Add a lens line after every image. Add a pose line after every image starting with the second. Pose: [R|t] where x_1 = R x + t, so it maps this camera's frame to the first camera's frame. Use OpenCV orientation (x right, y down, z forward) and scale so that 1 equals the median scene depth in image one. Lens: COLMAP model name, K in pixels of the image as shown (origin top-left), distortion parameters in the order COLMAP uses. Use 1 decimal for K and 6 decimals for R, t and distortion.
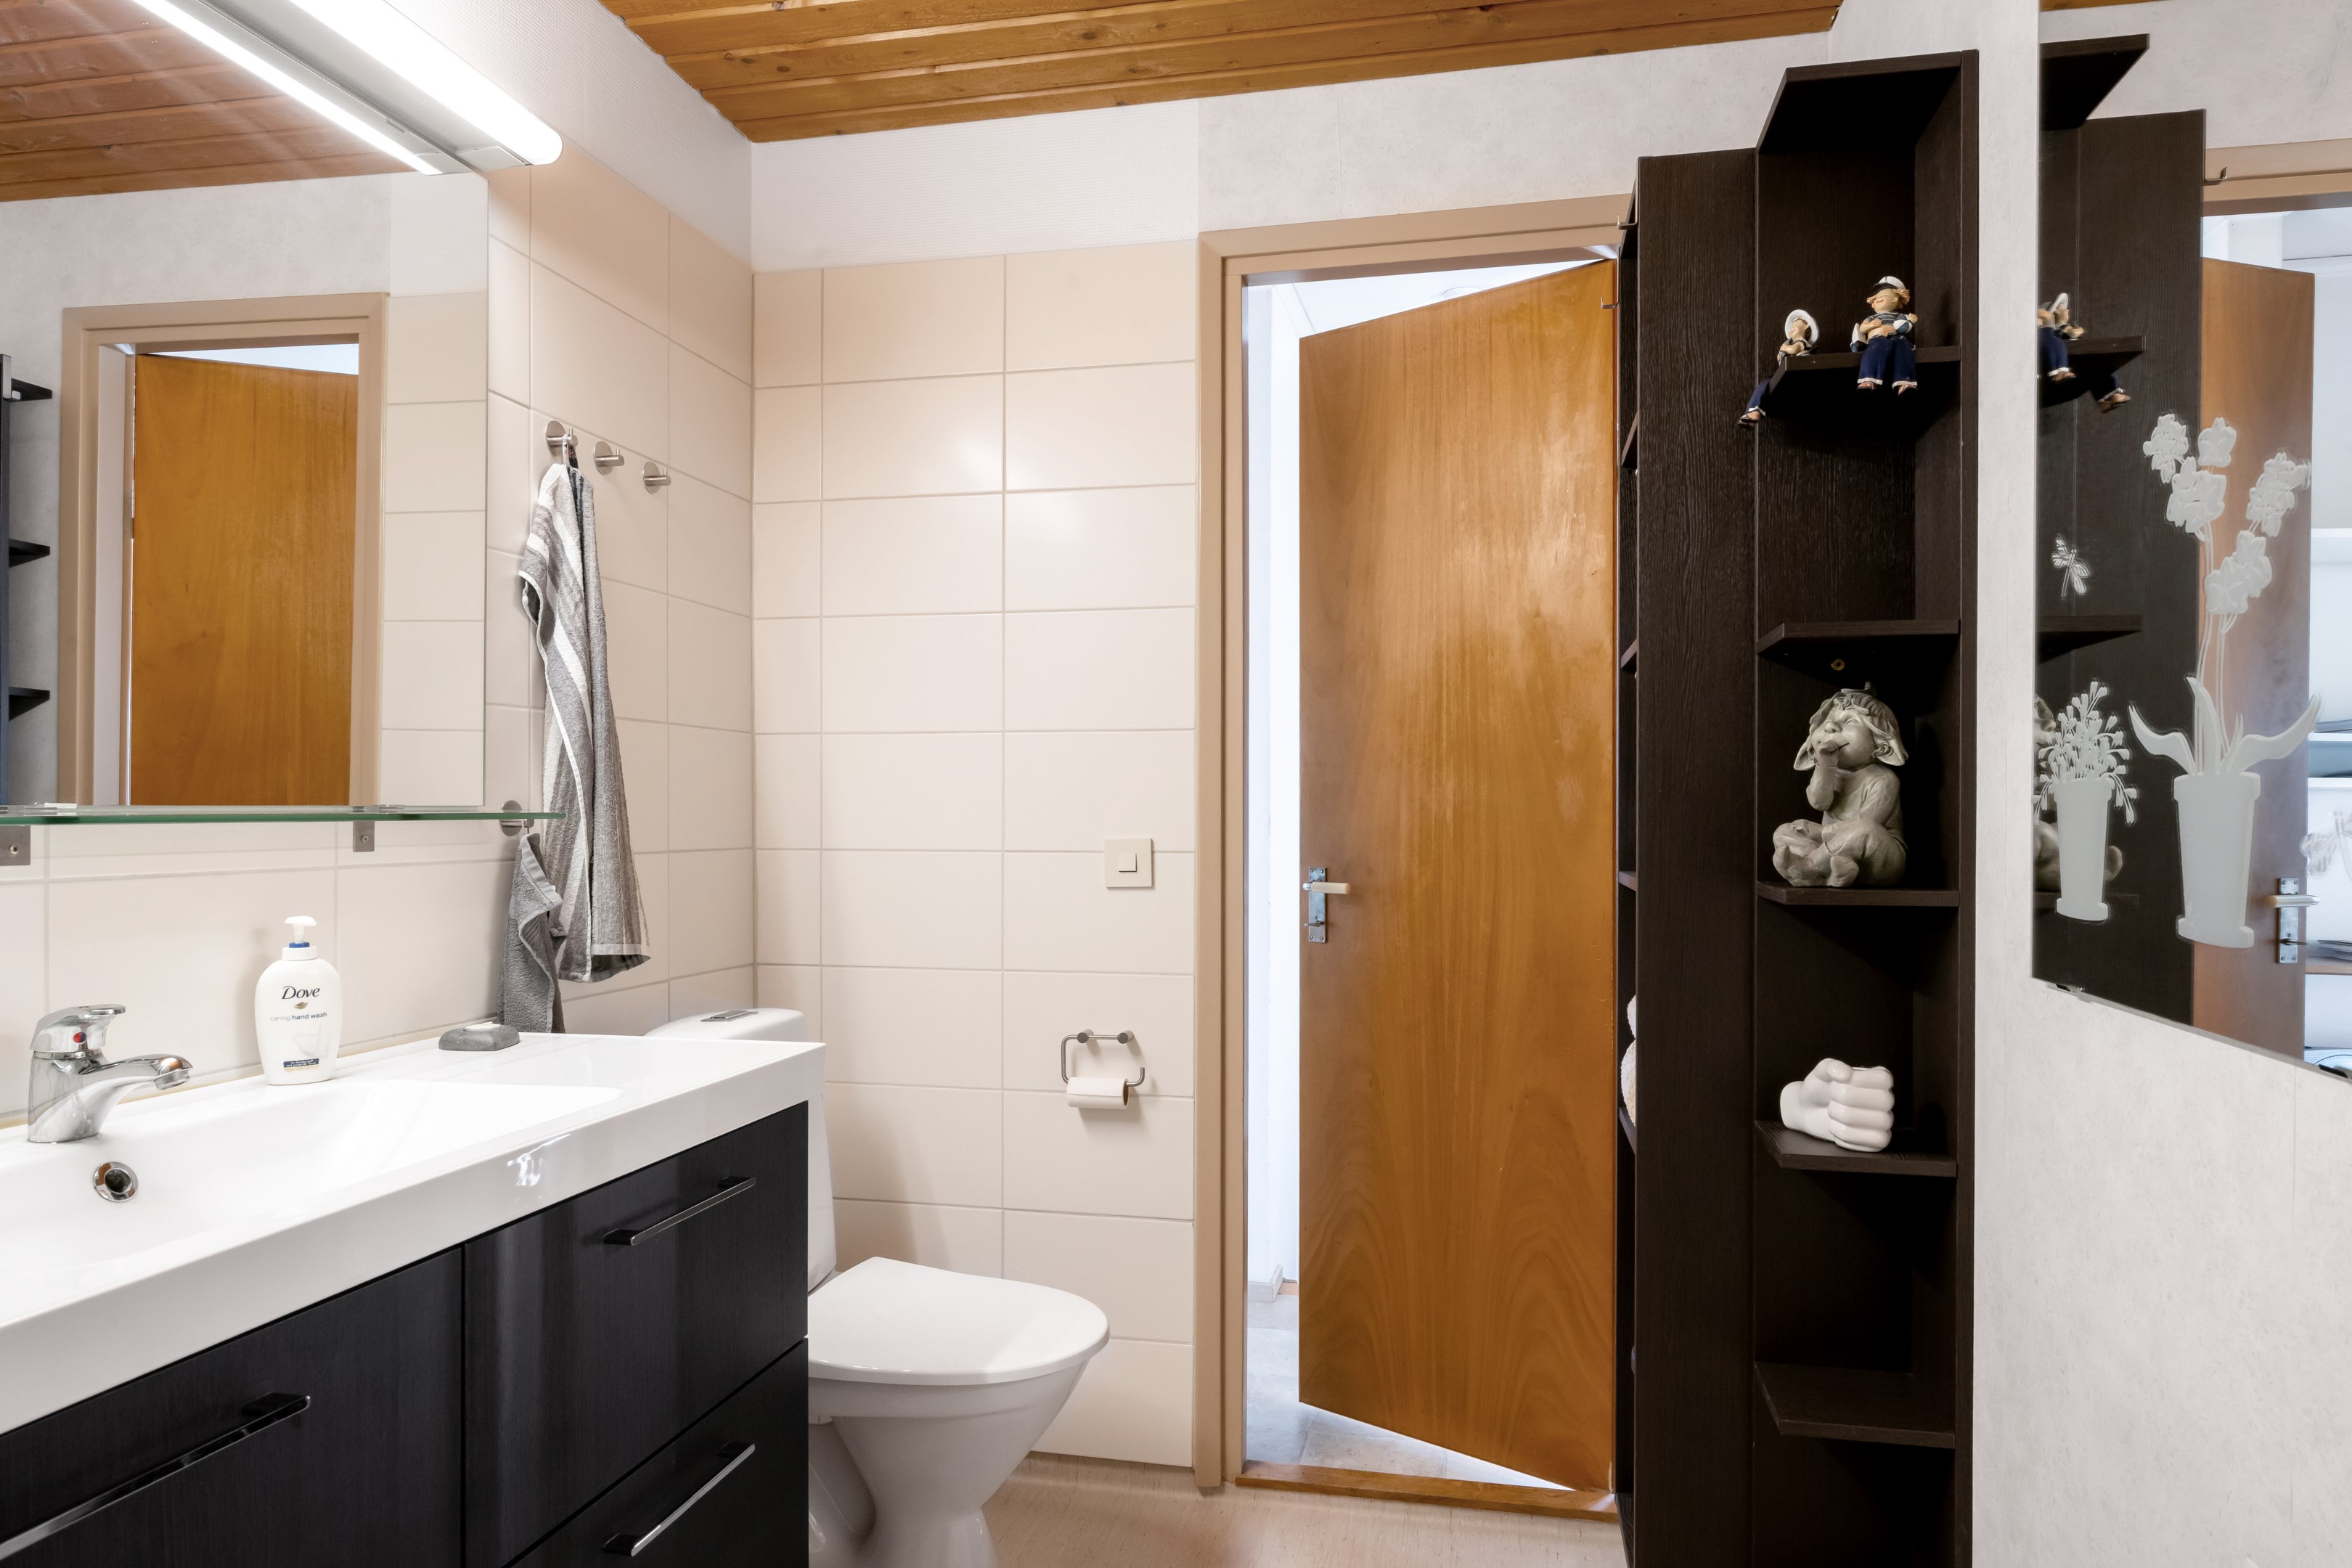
lens RADIAL K [[1466.1, 0, 1178.2], [0, 1466.1, 796.6], [0, 0, 1]] dist [0.004174, 0.000620]
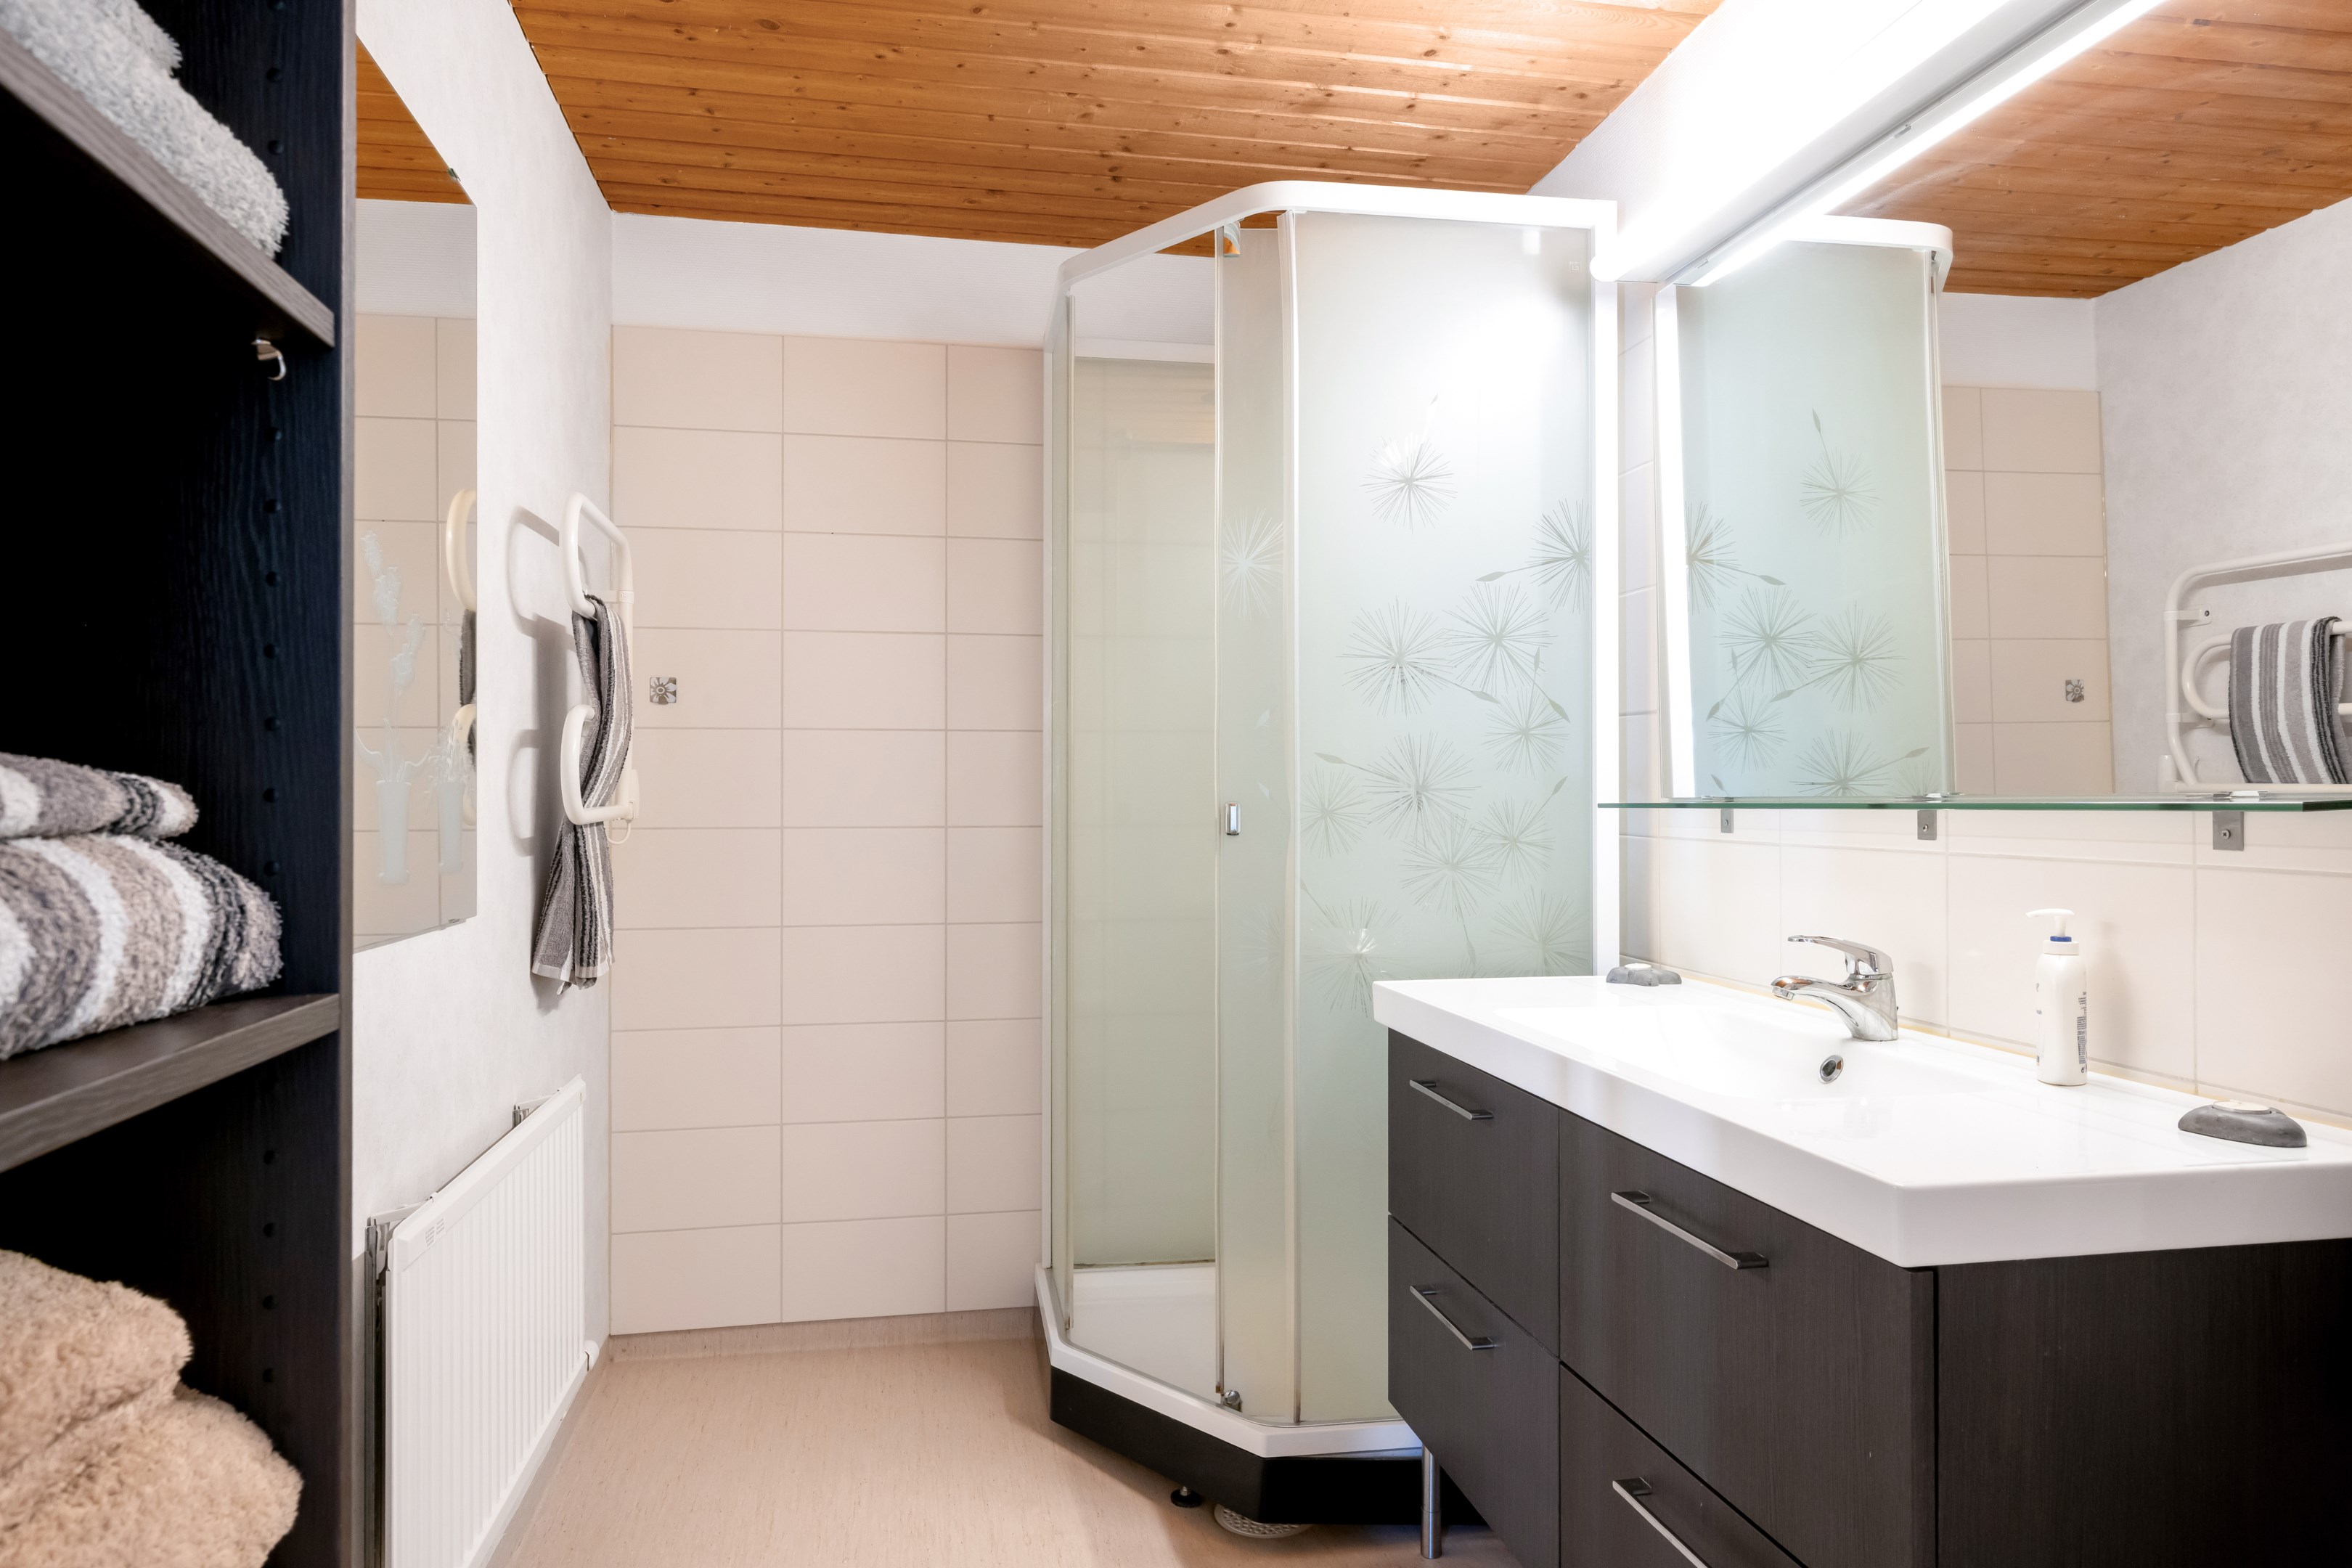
lens RADIAL K [[1466.1, 0, 1173.0], [0, 1466.1, 784.4], [0, 0, 1]] dist [0.004174, 0.000620]
pose [[-0.925533, -0.004650, -0.378638, 0.311787], [0.003256, 0.999790, -0.020237, 0.017552], [0.378652, -0.019963, -0.925324, 1.688077]]
